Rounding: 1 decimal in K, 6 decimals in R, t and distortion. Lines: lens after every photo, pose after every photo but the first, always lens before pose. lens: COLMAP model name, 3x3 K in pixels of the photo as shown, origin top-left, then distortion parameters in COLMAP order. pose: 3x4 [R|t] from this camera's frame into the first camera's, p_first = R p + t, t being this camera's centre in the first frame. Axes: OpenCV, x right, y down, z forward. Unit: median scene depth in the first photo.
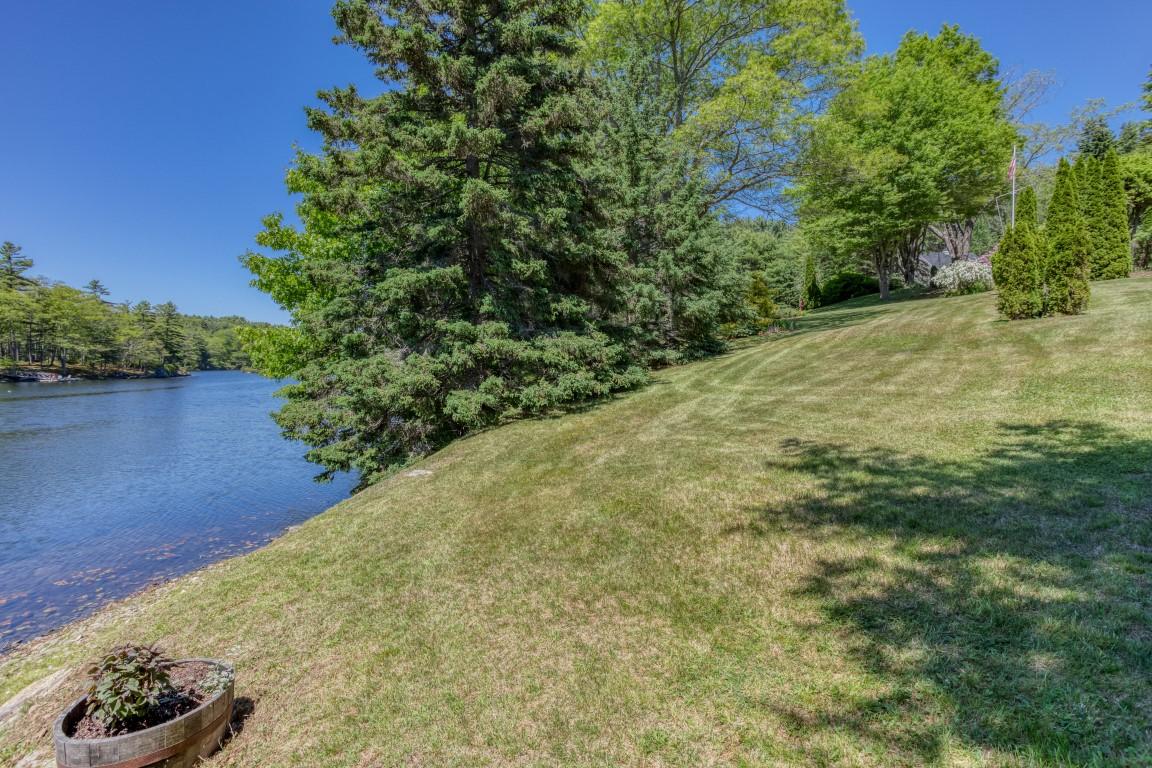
lens RADIAL K [[557.1, 0, 573.6], [0, 557.1, 379.8], [0, 0, 1]] dist [-0.028096, 0.016565]
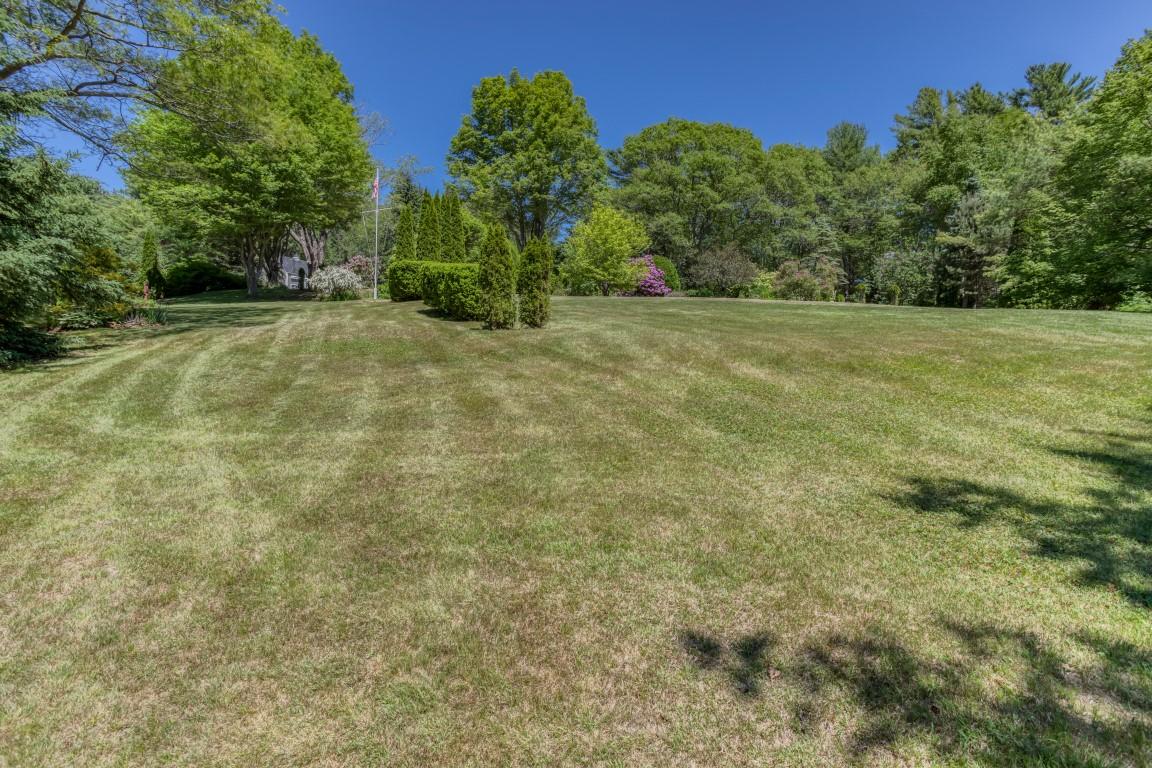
lens RADIAL K [[557.1, 0, 575.1], [0, 557.1, 376.2], [0, 0, 1]] dist [-0.028096, 0.016565]
pose [[0.464259, -0.010877, 0.885633, 0.010959], [0.020002, 0.999798, 0.001794, -0.009260], [-0.885474, 0.016881, 0.464382, 0.145540]]
